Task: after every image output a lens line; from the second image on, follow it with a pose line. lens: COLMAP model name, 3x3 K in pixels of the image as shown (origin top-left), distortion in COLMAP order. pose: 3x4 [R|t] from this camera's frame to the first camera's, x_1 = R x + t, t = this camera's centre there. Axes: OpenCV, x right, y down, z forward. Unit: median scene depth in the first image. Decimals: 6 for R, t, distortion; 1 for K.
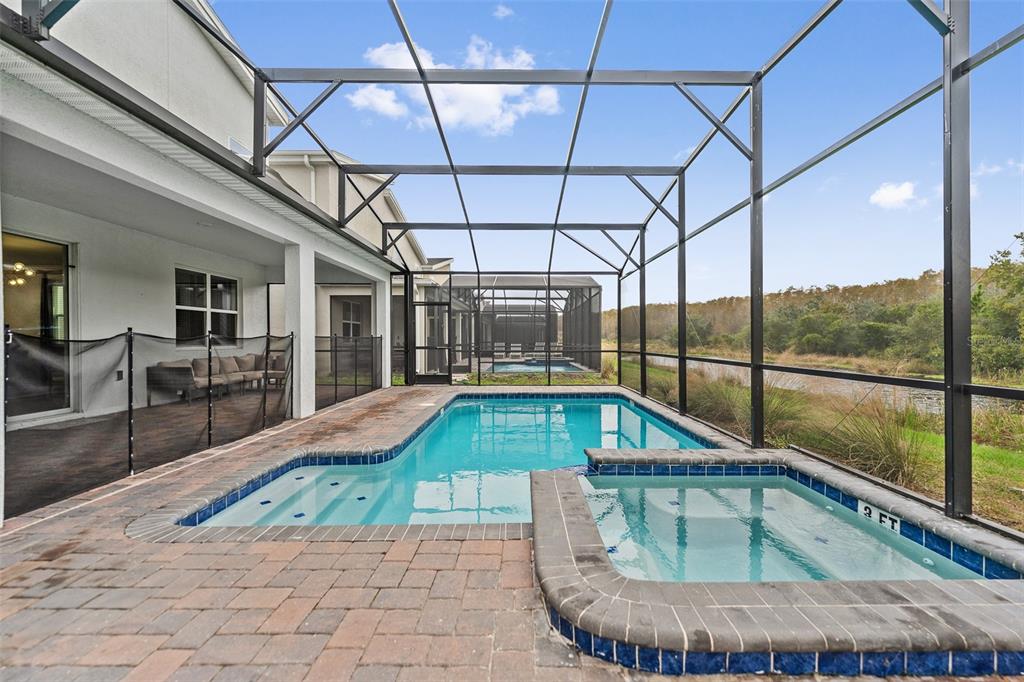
lens RADIAL K [[418.7, 0, 518.0], [0, 418.7, 336.7], [0, 0, 1]] dist [-0.000353, -0.000371]
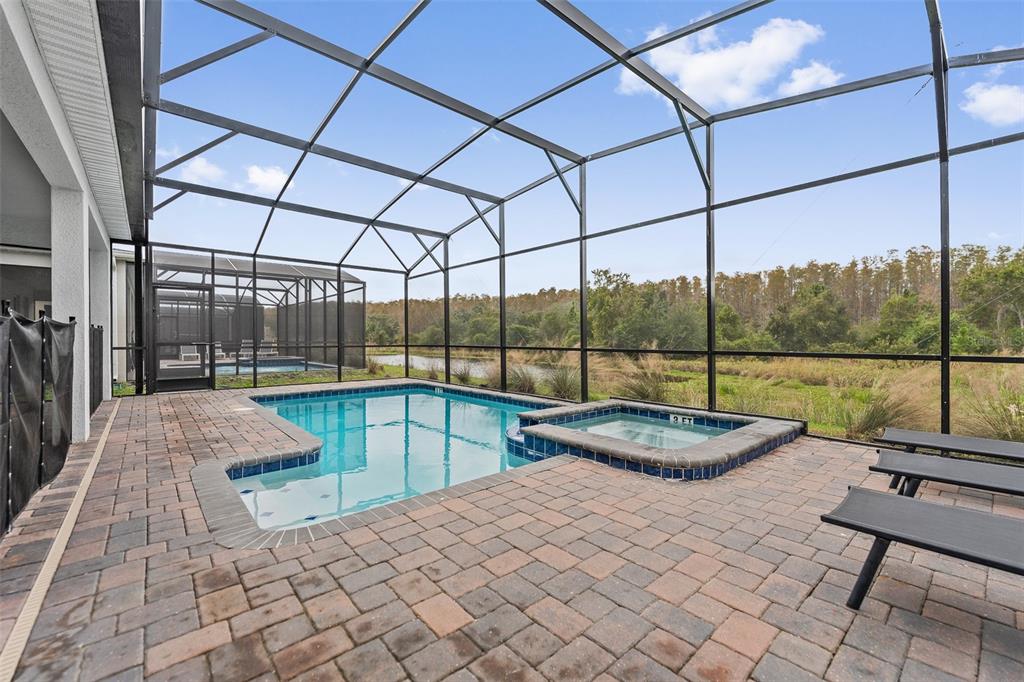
lens RADIAL K [[418.7, 0, 518.0], [0, 418.7, 336.7], [0, 0, 1]] dist [-0.000353, -0.000371]
pose [[0.751532, 0.003454, 0.659687, -0.312843], [-0.005743, 0.999983, 0.001307, 0.010990], [-0.659671, -0.004771, 0.751539, 0.004596]]
